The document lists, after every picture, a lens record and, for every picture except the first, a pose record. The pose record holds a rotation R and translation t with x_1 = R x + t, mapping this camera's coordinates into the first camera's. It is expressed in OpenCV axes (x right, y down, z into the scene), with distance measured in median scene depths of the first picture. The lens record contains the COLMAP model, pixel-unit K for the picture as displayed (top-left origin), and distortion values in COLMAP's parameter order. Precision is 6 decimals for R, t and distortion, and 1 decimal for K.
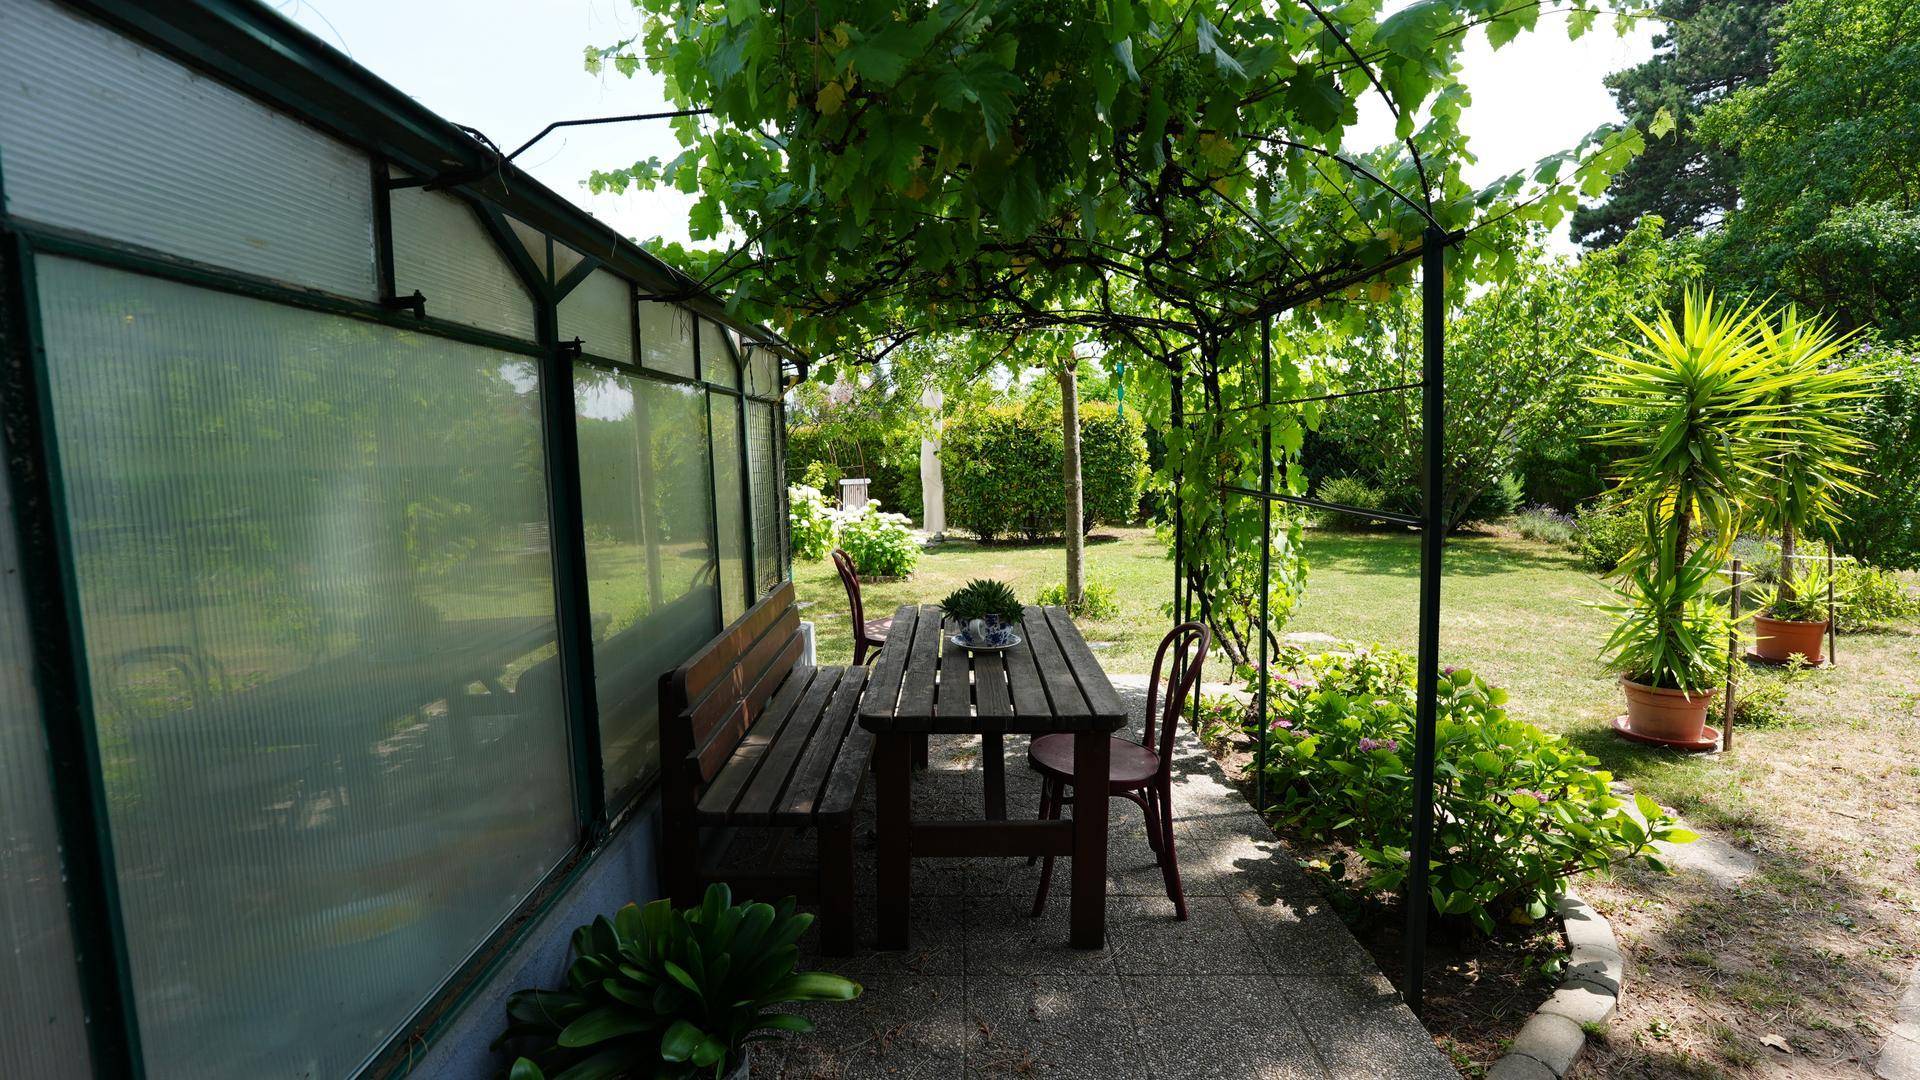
lens RADIAL K [[888.1, 0, 951.1], [0, 888.1, 537.2], [0, 0, 1]] dist [-0.067169, 0.023357]
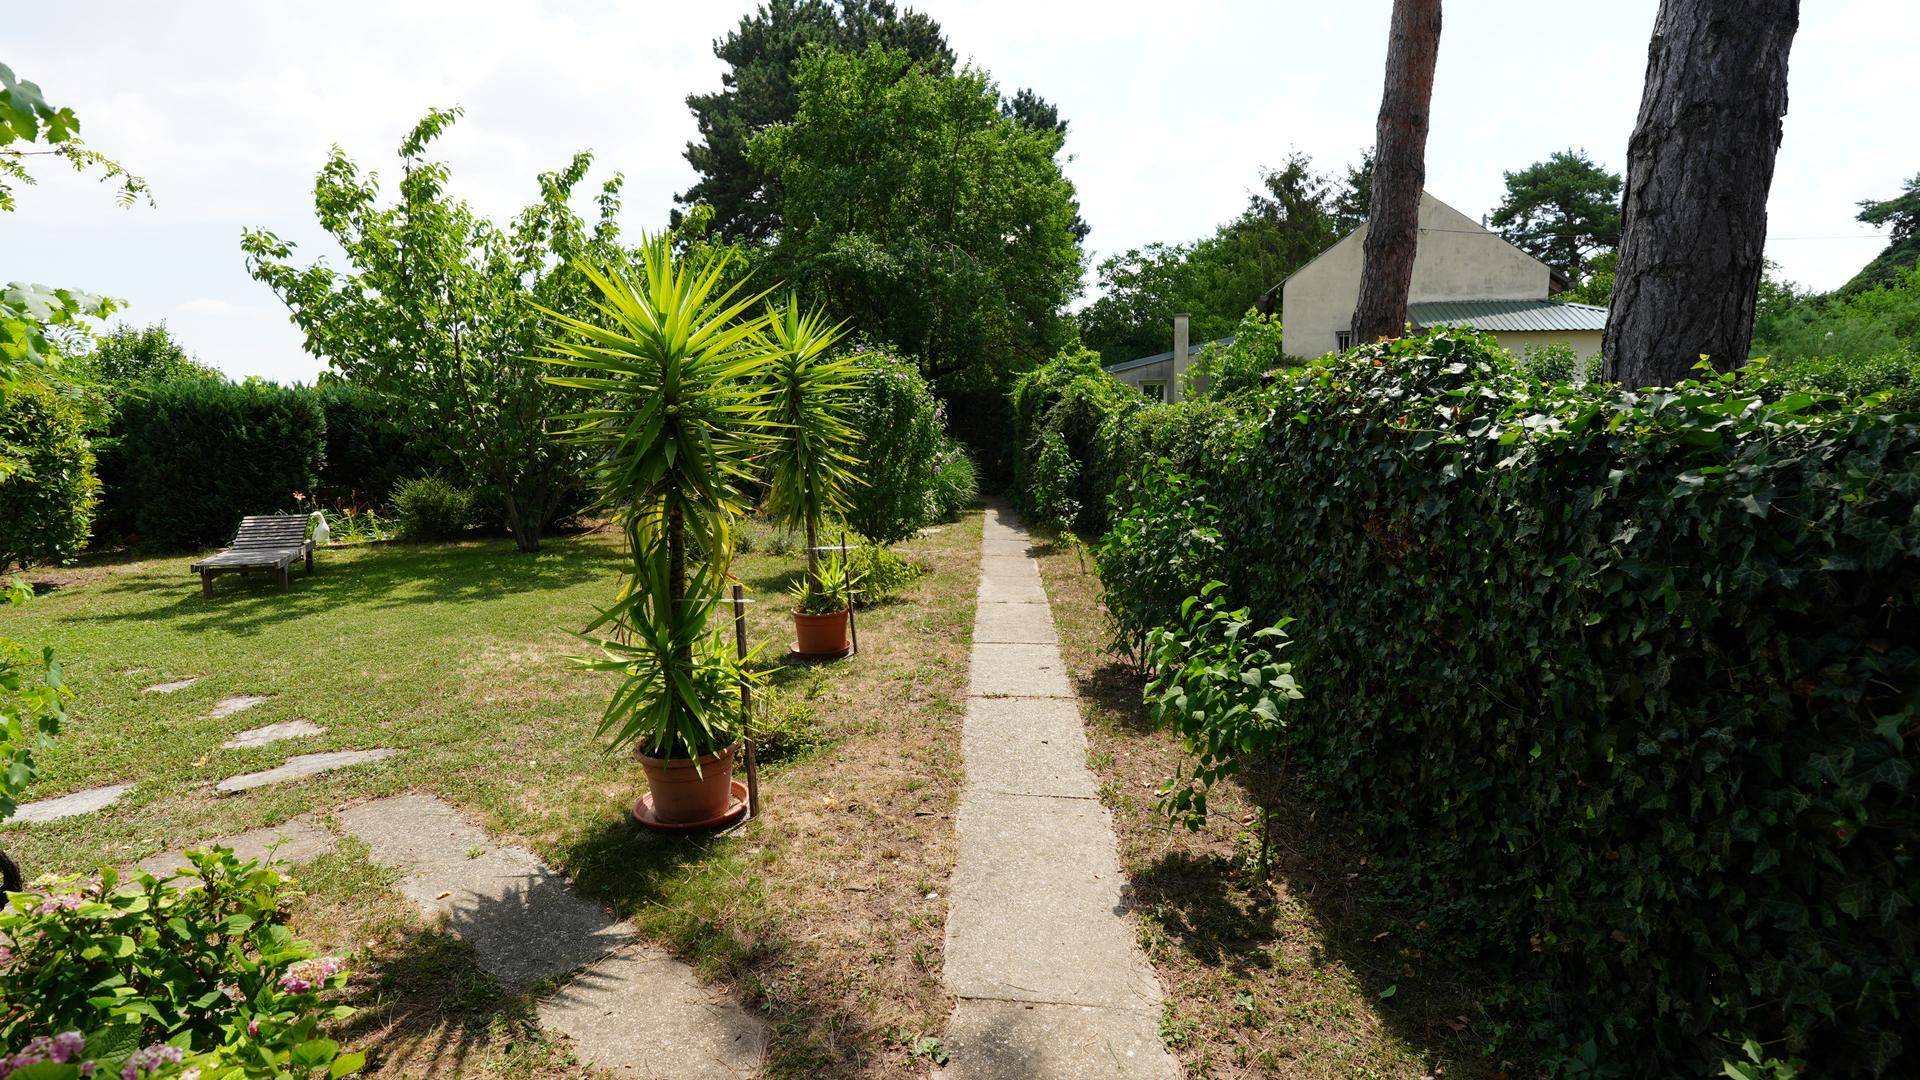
lens RADIAL K [[888.1, 0, 951.1], [0, 888.1, 537.2], [0, 0, 1]] dist [-0.067169, 0.023357]
pose [[0.625983, -0.093156, 0.774253, 0.293451], [0.082918, 0.995162, 0.052697, -0.032468], [-0.775416, 0.031212, 0.630679, 0.228763]]
